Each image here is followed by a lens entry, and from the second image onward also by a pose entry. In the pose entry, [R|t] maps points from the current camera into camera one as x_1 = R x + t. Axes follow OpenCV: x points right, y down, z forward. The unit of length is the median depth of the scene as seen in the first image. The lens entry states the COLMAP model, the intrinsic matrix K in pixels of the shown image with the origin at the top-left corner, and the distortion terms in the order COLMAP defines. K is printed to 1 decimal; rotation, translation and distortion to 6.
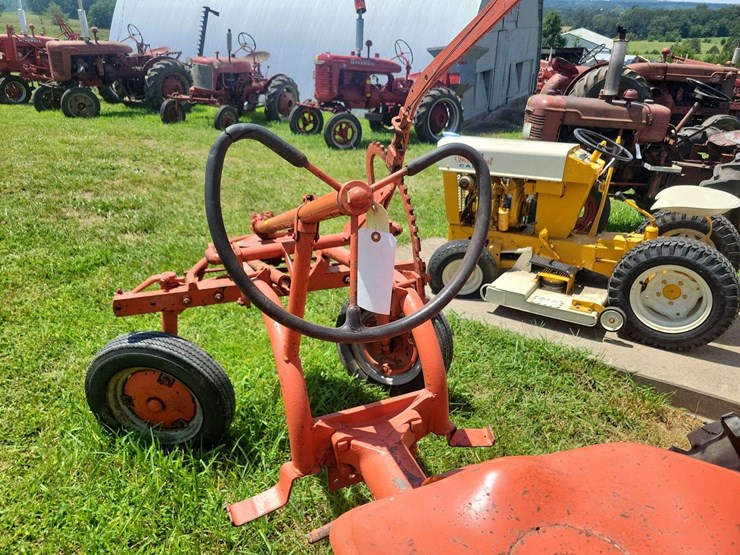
lens RADIAL K [[563.1, 0, 363.2], [0, 563.1, 278.6], [0, 0, 1]] dist [0.047337, -0.033509]
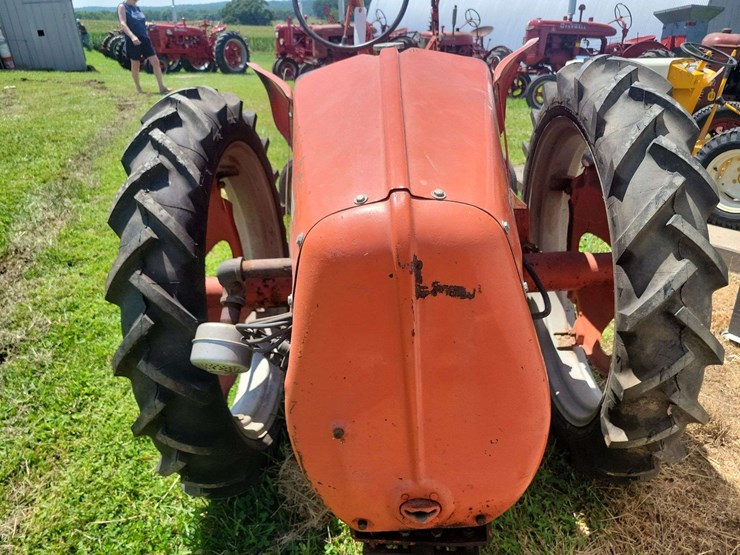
lens RADIAL K [[563.1, 0, 363.2], [0, 563.1, 278.6], [0, 0, 1]] dist [0.047337, -0.033509]
pose [[0.916820, 0.122389, -0.380083, 0.097655], [-0.118488, 0.992382, 0.033740, 0.088993], [0.381317, 0.014102, 0.924337, -0.111116]]
